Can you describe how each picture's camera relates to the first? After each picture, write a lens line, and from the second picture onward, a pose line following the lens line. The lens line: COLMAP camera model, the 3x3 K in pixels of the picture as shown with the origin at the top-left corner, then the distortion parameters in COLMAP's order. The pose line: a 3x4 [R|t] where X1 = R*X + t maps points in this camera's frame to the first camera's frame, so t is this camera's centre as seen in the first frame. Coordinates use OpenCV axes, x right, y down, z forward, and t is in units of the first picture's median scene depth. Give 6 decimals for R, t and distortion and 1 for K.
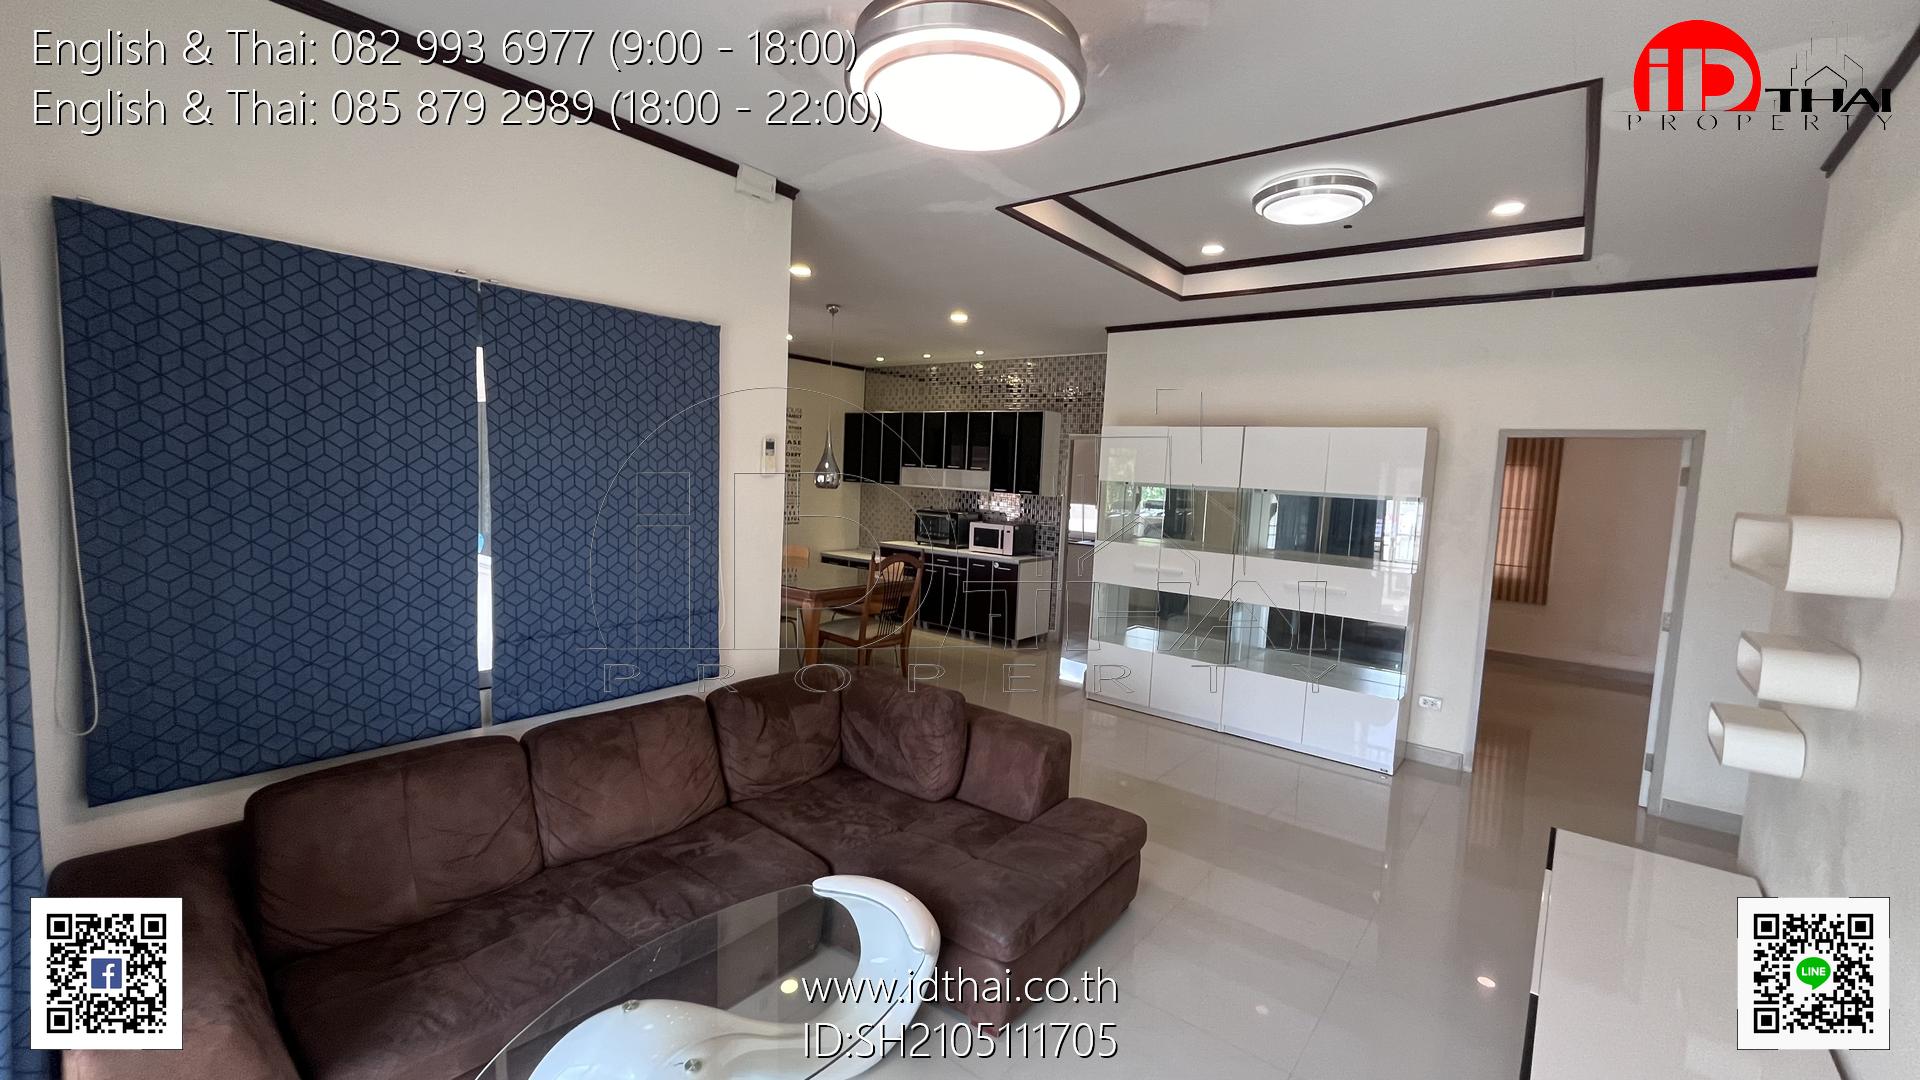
lens RADIAL K [[778.9, 0, 957.8], [0, 778.9, 537.0], [0, 0, 1]] dist [-0.004656, -0.000106]
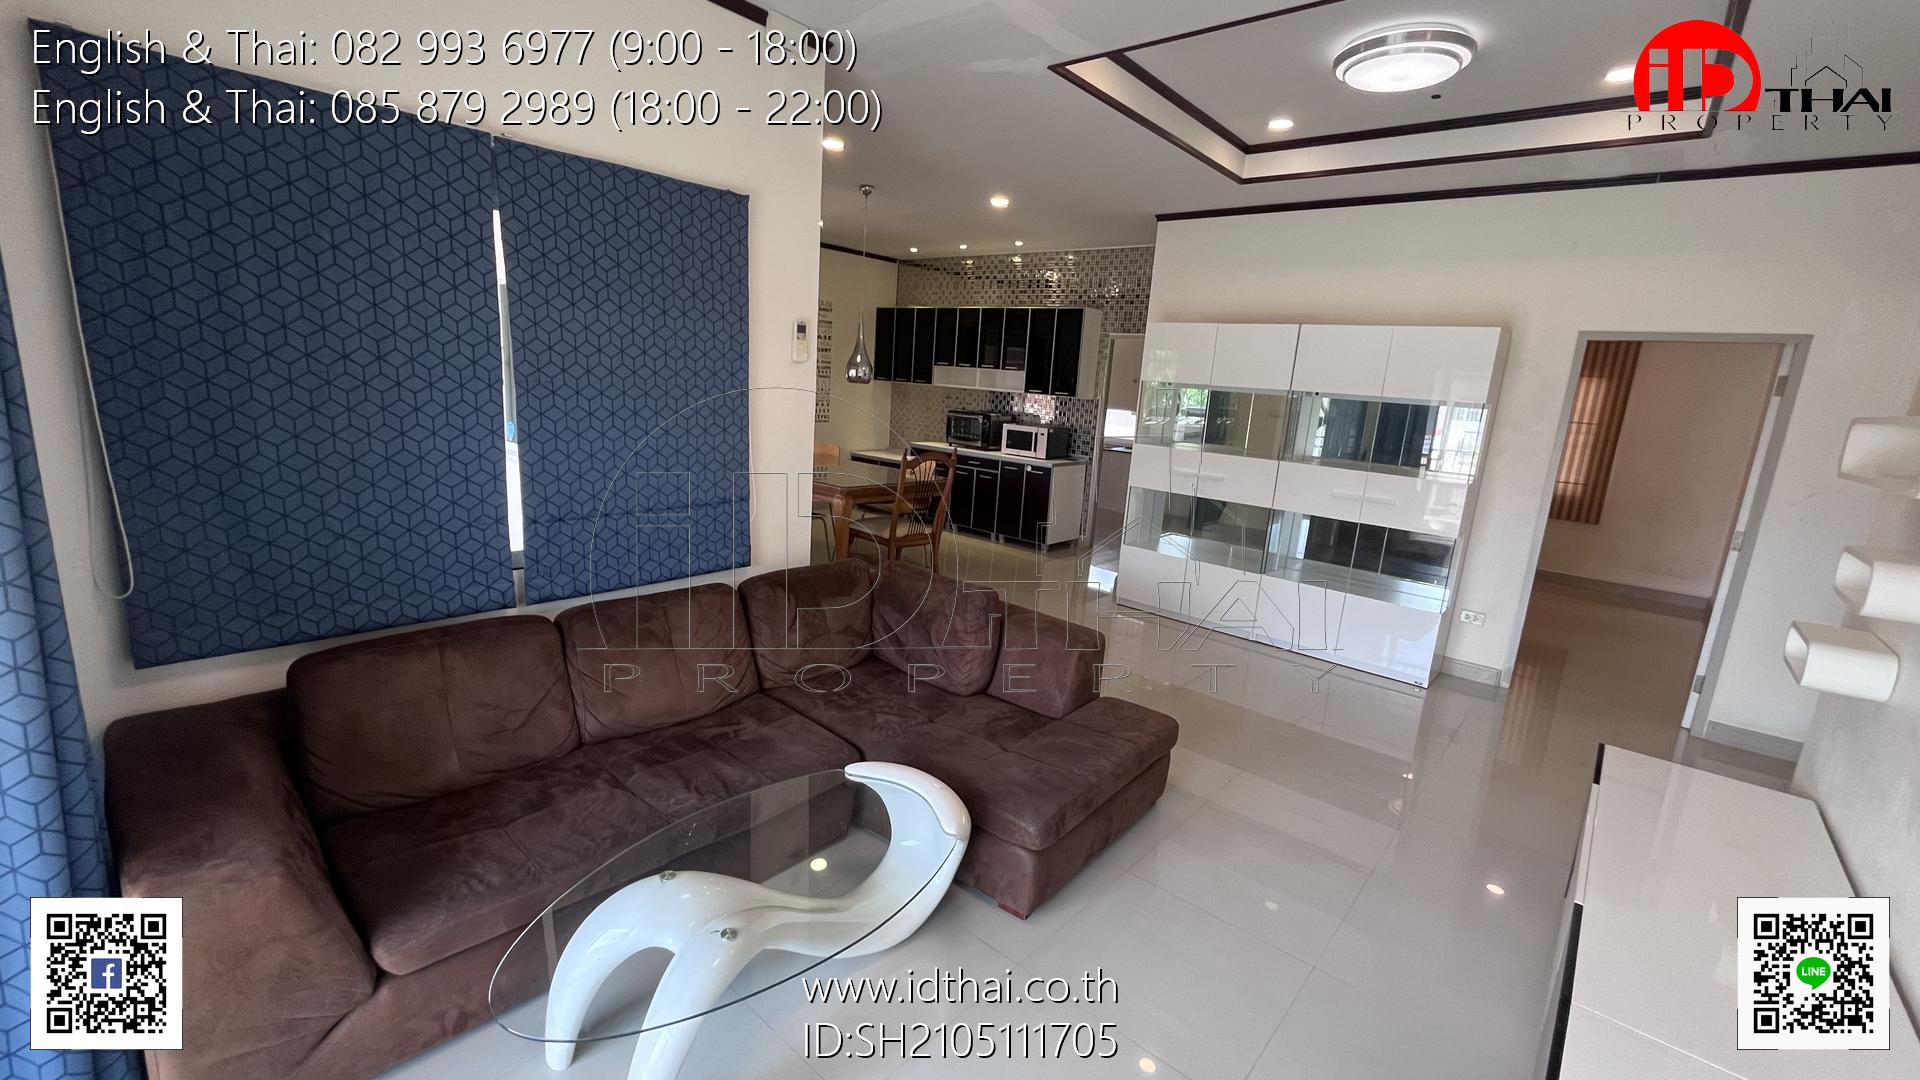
lens RADIAL K [[778.9, 0, 957.6], [0, 778.9, 536.6], [0, 0, 1]] dist [-0.004656, -0.000106]
pose [[0.999042, 0.027747, -0.033845, -0.007765], [-0.023582, 0.992760, 0.117775, 0.013553], [0.036868, -0.116864, 0.992463, 0.022052]]
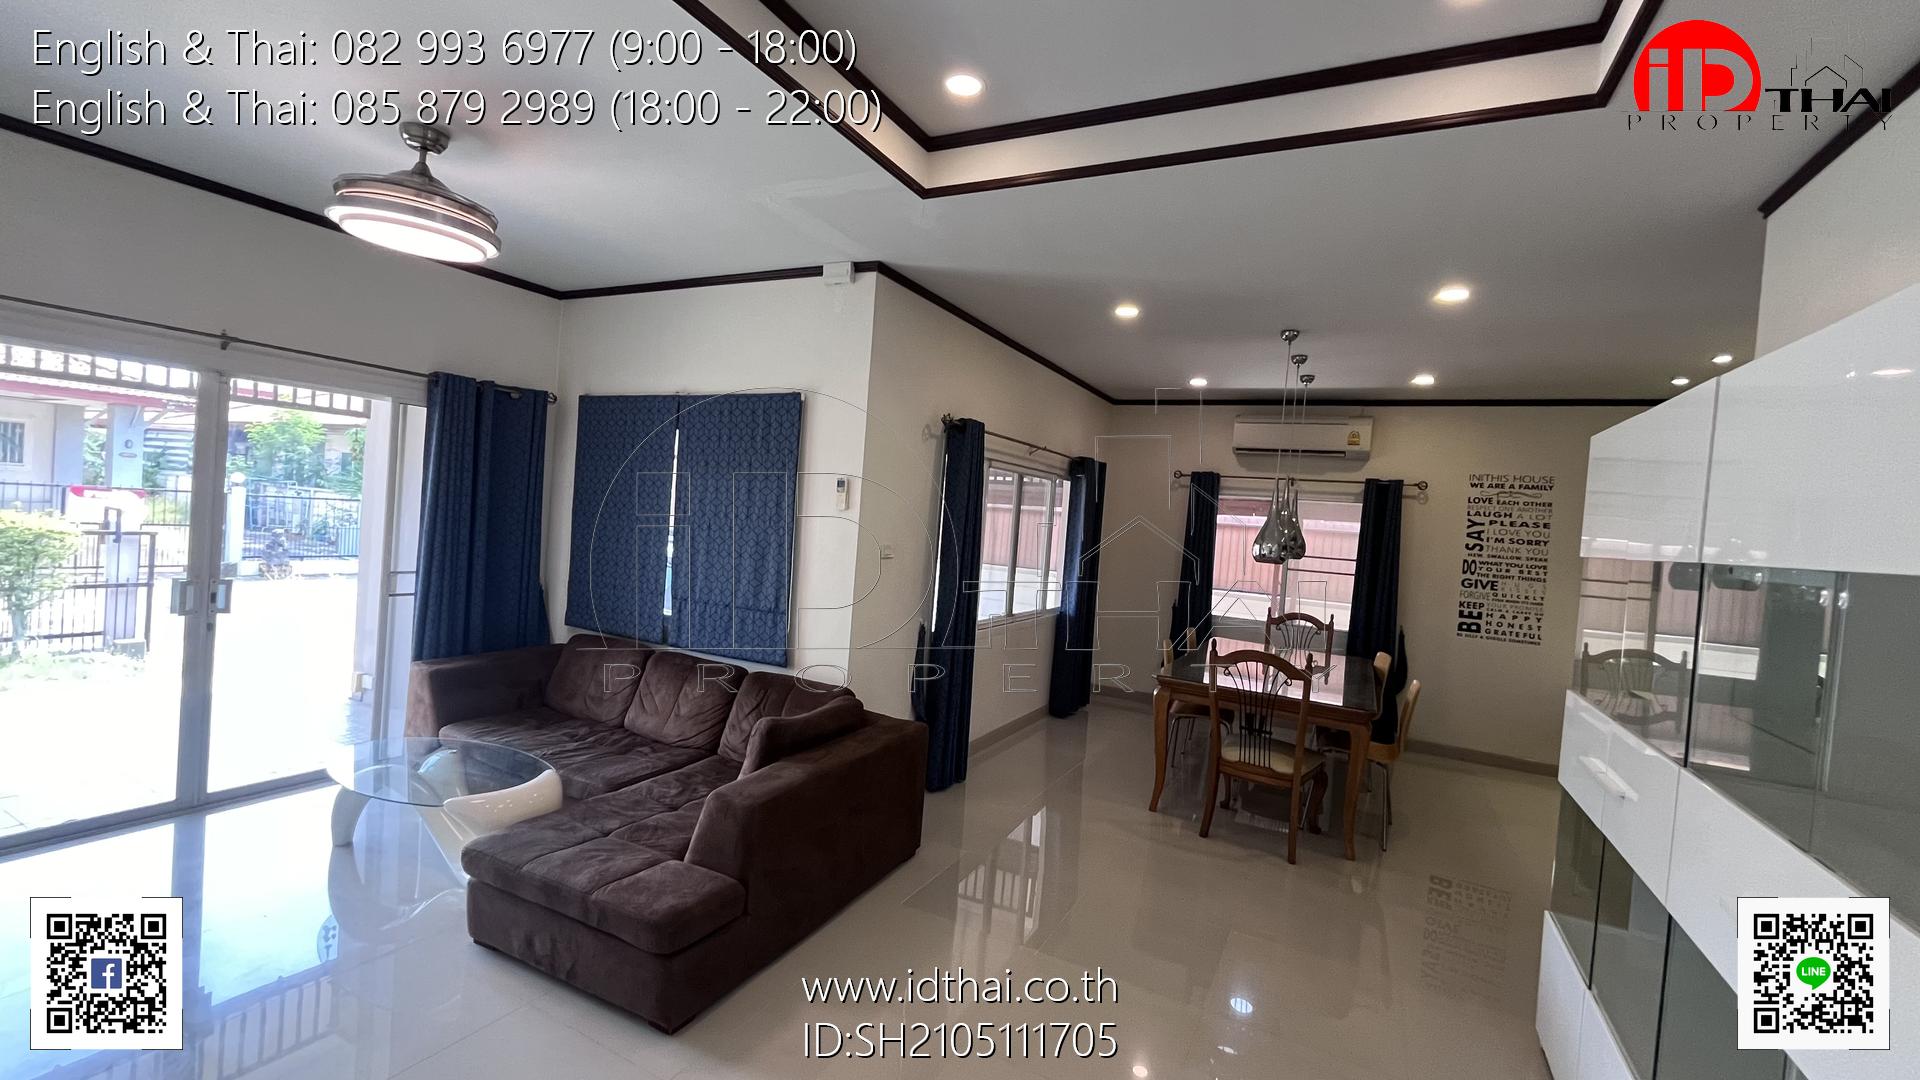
lens RADIAL K [[778.9, 0, 955.2], [0, 778.9, 535.5], [0, 0, 1]] dist [-0.004656, -0.000106]
pose [[0.191647, -0.007769, -0.981433, 0.693053], [-0.151158, 0.987804, -0.037336, -0.017473], [0.969754, 0.155507, 0.188135, 0.711567]]
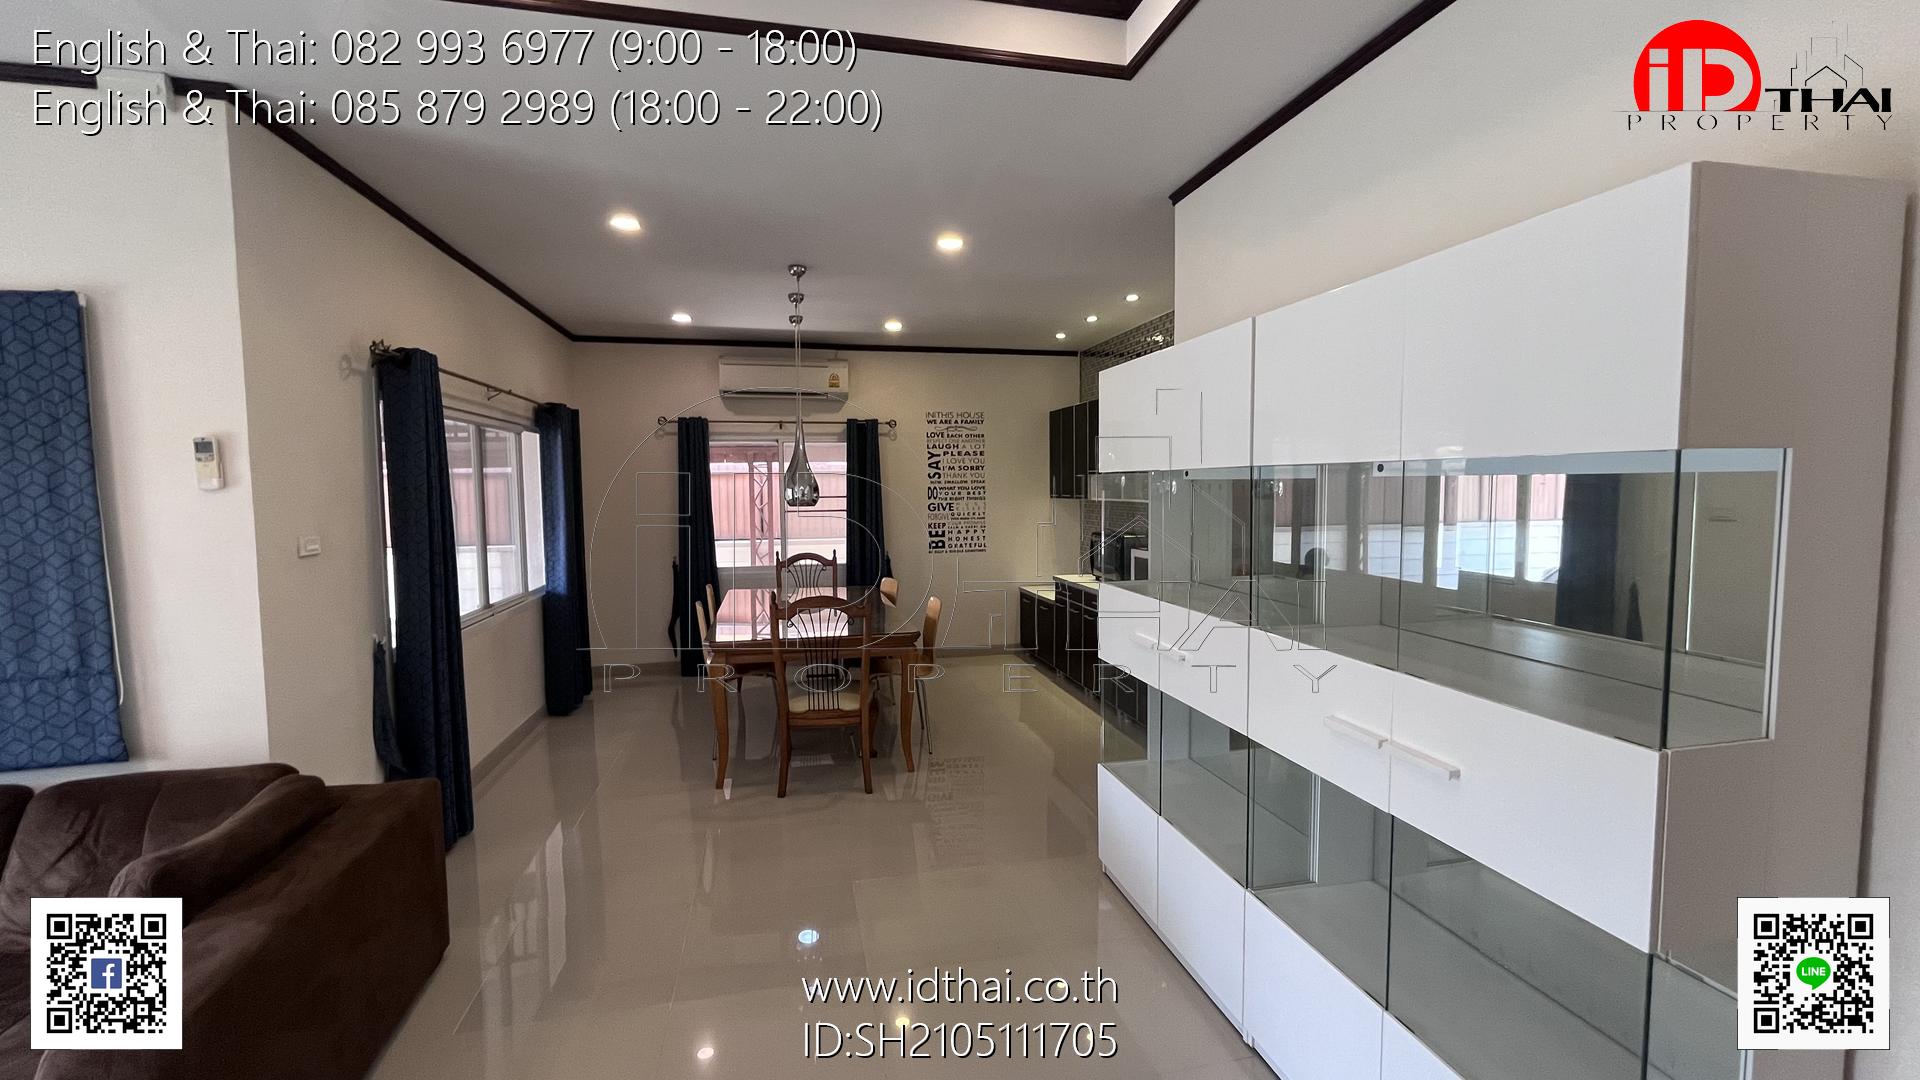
lens RADIAL K [[778.9, 0, 957.3], [0, 778.9, 536.4], [0, 0, 1]] dist [-0.004656, -0.000106]
pose [[0.780620, -0.012553, -0.624879, 0.555542], [-0.008426, 0.999496, -0.030605, -0.014179], [0.624949, 0.029157, 0.780121, 0.652366]]
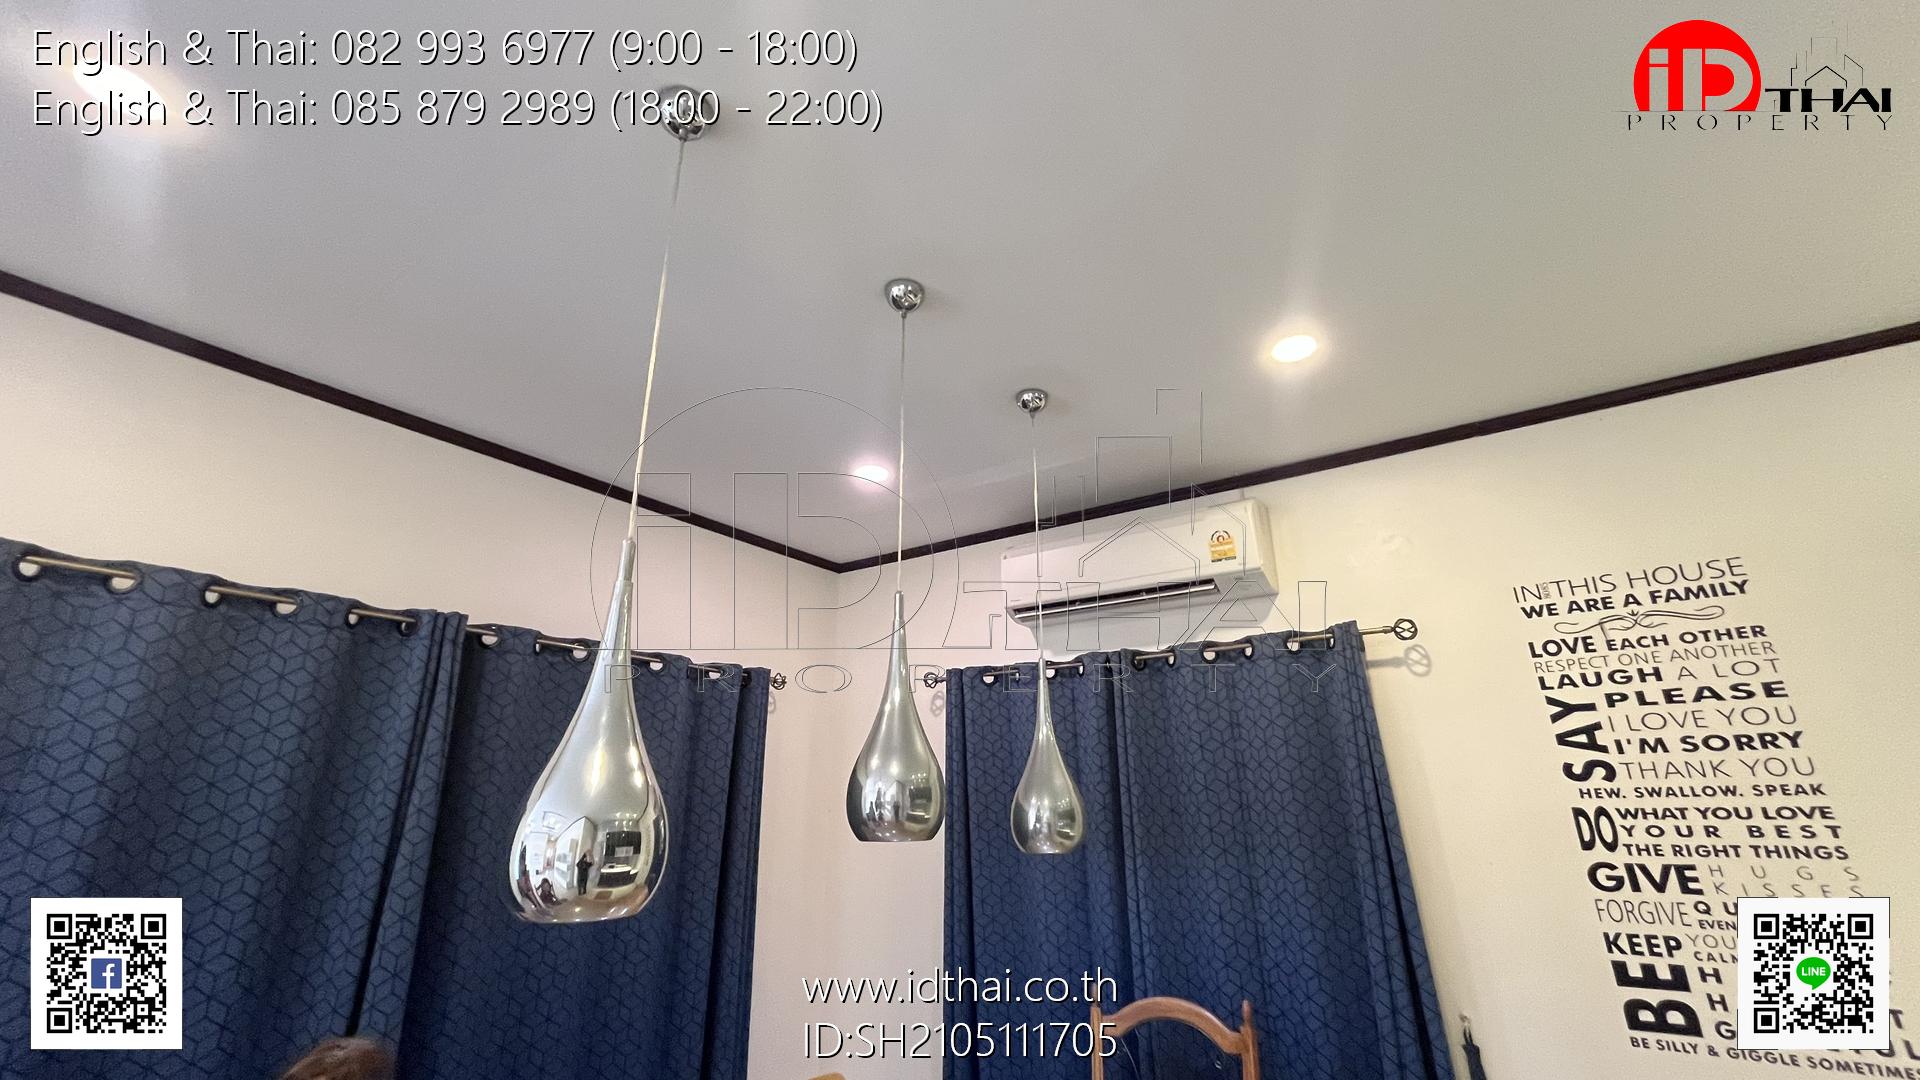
lens RADIAL K [[778.9, 0, 952.7], [0, 778.9, 532.4], [0, 0, 1]] dist [-0.004656, -0.000106]
pose [[0.084174, -0.370067, -0.925184, 0.035209], [-0.072937, 0.923700, -0.376110, -0.106985], [0.993778, 0.099139, 0.050759, 1.385500]]
